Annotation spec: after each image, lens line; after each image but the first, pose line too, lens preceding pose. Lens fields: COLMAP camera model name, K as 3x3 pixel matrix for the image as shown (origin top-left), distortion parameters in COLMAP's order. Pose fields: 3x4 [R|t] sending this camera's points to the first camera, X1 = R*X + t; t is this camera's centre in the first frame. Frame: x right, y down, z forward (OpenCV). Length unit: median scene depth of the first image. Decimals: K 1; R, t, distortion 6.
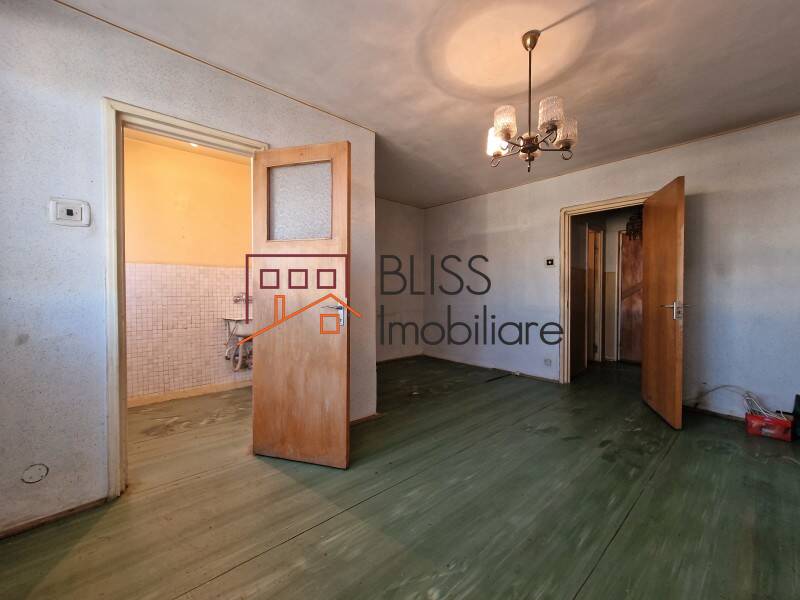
lens RADIAL K [[324.6, 0, 399.9], [0, 324.6, 297.2], [0, 0, 1]] dist [-0.001469, -0.000025]
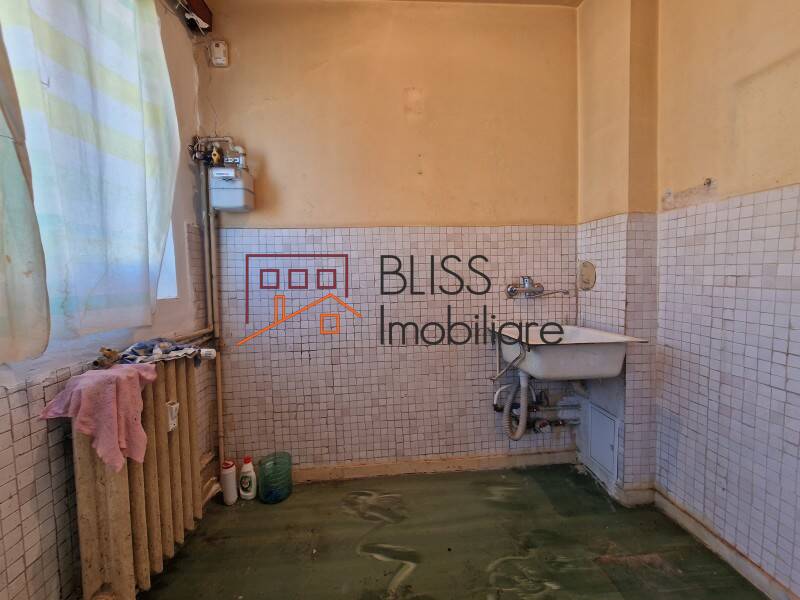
lens RADIAL K [[324.6, 0, 401.5], [0, 324.6, 299.4], [0, 0, 1]] dist [-0.001469, -0.000025]
pose [[0.785073, 0.010125, -0.619321, -0.371296], [0.018962, 0.999005, 0.040369, -0.003049], [0.619114, -0.043436, 0.784099, 0.571704]]
